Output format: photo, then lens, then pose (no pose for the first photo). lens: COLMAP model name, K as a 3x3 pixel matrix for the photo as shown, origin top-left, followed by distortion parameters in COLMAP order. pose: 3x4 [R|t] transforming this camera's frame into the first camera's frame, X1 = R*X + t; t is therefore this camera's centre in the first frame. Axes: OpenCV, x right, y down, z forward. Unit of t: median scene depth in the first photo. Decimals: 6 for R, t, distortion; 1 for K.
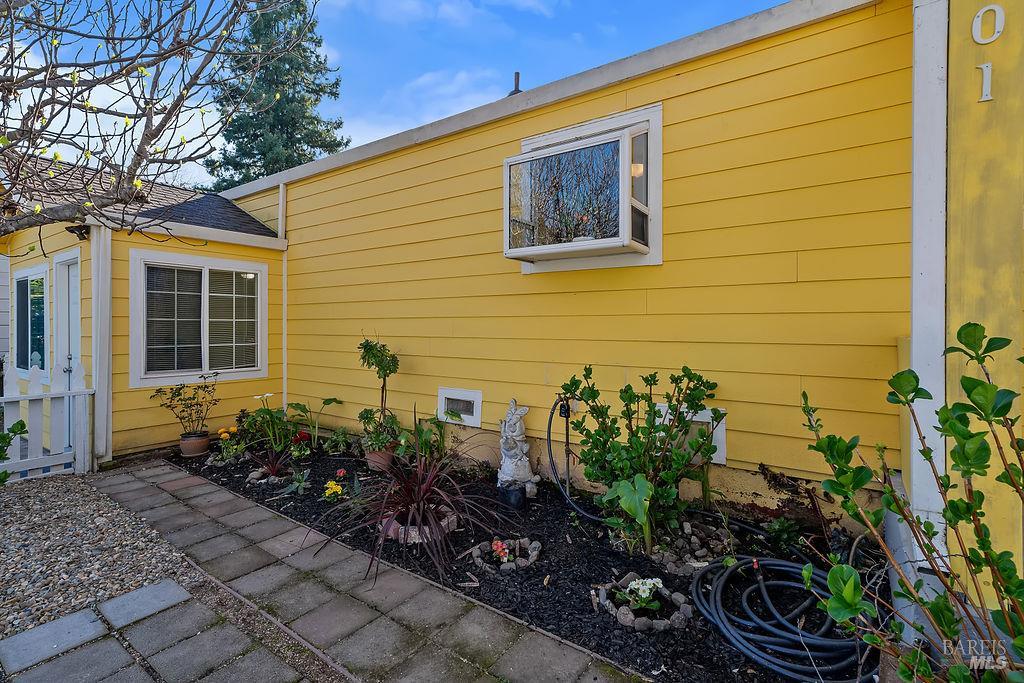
lens RADIAL K [[468.7, 0, 510.2], [0, 468.7, 333.2], [0, 0, 1]] dist [-0.000562, -0.000157]
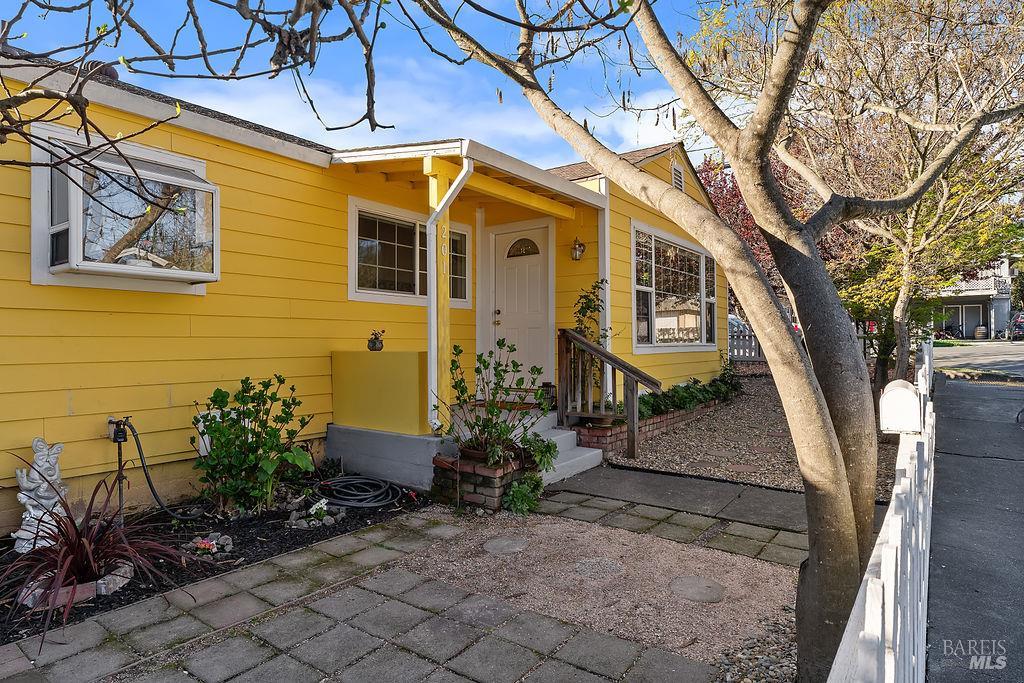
lens RADIAL K [[572.3, 0, 510.5], [0, 572.3, 342.7], [0, 0, 1]] dist [-0.001400, 0.000028]
pose [[0.029951, -0.005027, 0.999539, -1.596811], [0.011968, 0.999917, 0.004671, -0.033339], [-0.999480, 0.011822, 0.030009, 0.248511]]
